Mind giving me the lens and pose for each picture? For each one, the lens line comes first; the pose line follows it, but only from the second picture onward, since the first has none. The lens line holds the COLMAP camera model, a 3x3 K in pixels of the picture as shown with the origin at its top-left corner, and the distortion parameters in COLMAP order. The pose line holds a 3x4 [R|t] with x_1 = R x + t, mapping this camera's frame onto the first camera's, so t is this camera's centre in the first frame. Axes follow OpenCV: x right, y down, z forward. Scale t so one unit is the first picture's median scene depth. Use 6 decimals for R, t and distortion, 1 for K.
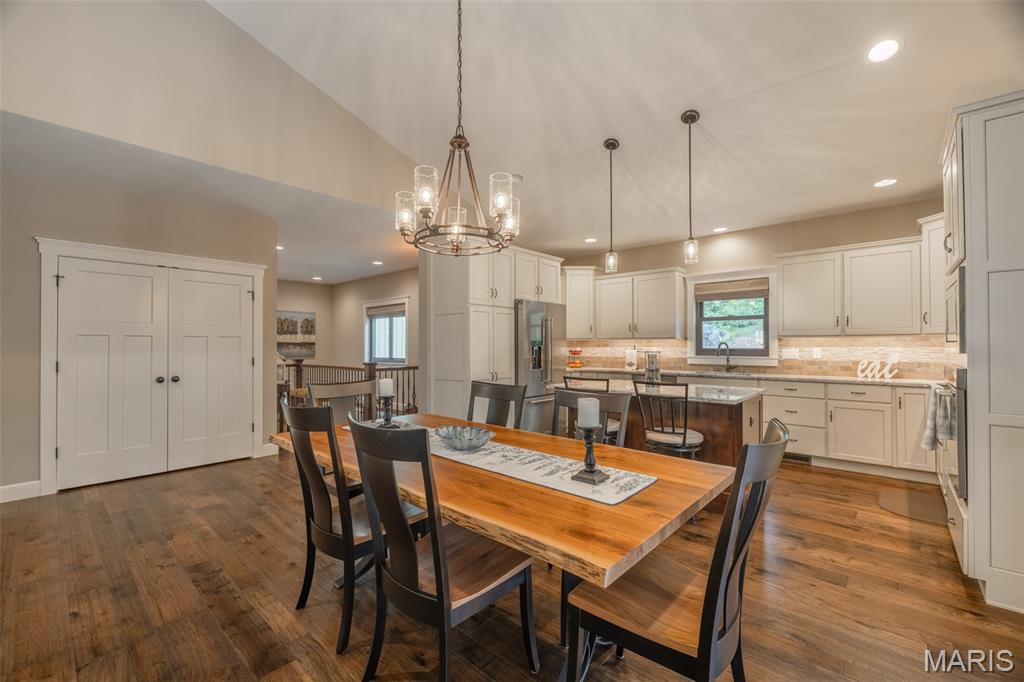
lens RADIAL K [[426.8, 0, 506.5], [0, 426.8, 339.8], [0, 0, 1]] dist [-0.001213, 0.000688]
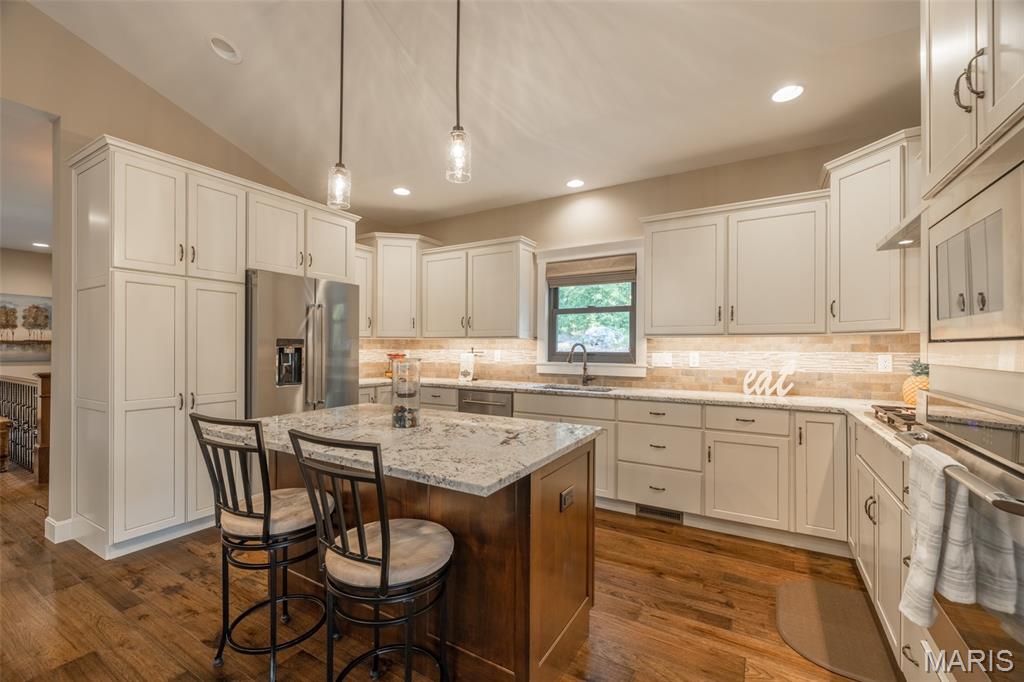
lens RADIAL K [[426.8, 0, 515.8], [0, 426.8, 345.2], [0, 0, 1]] dist [-0.001213, 0.000688]
pose [[0.977860, 0.006123, 0.209169, 0.275400], [-0.008014, 0.999934, 0.008191, 0.004125], [-0.209105, -0.009686, 0.977845, 0.349976]]
